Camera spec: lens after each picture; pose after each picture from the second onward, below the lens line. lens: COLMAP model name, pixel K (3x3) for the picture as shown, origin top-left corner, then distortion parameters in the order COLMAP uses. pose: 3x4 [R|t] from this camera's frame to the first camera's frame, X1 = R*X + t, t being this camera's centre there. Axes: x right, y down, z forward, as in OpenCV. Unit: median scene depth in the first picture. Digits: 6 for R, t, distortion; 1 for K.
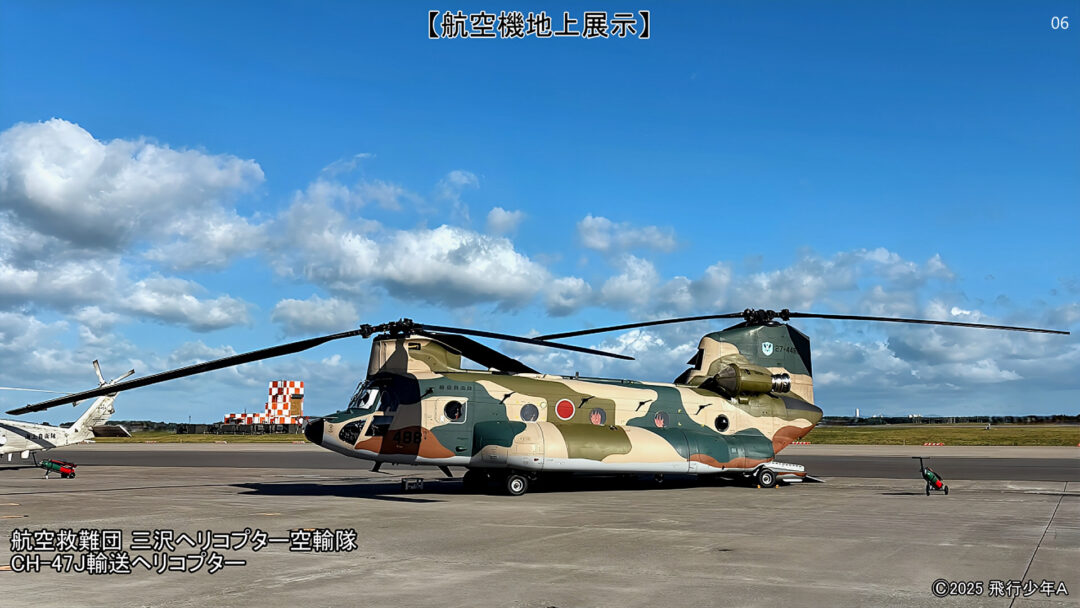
lens RADIAL K [[1199.6, 0, 540.0], [0, 1199.6, 304.0], [0, 0, 1]] dist [0.021997, 0.007549]
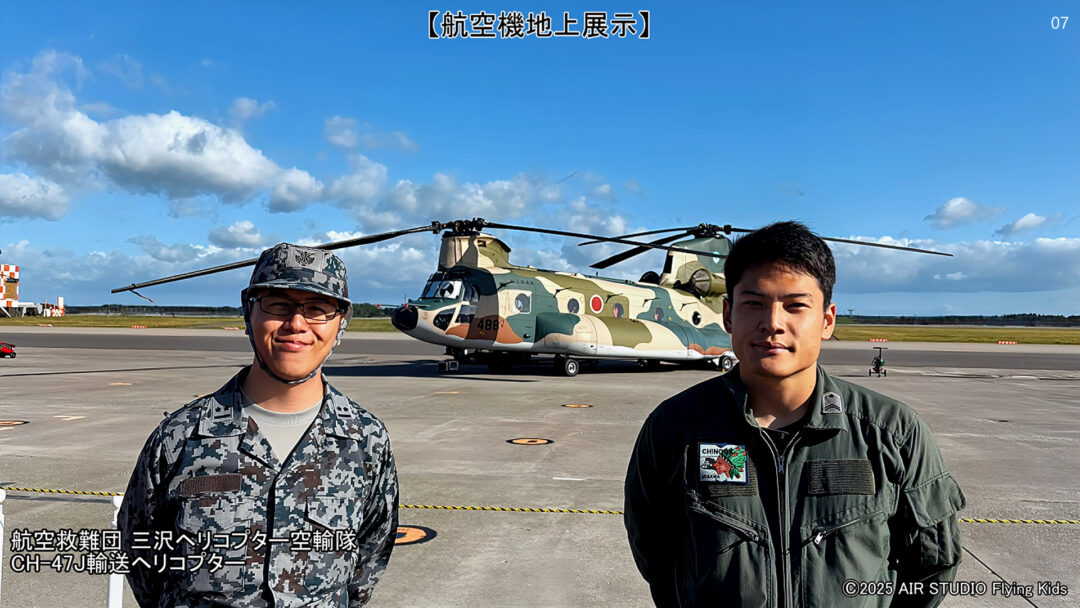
lens RADIAL K [[1199.6, 0, 540.0], [0, 1199.6, 304.0], [0, 0, 1]] dist [0.021997, 0.007549]
pose [[0.930111, 0.026323, 0.366335, -0.458161], [-0.057258, 0.995625, 0.073836, 0.005837], [-0.362789, -0.089651, 0.927549, -0.053823]]
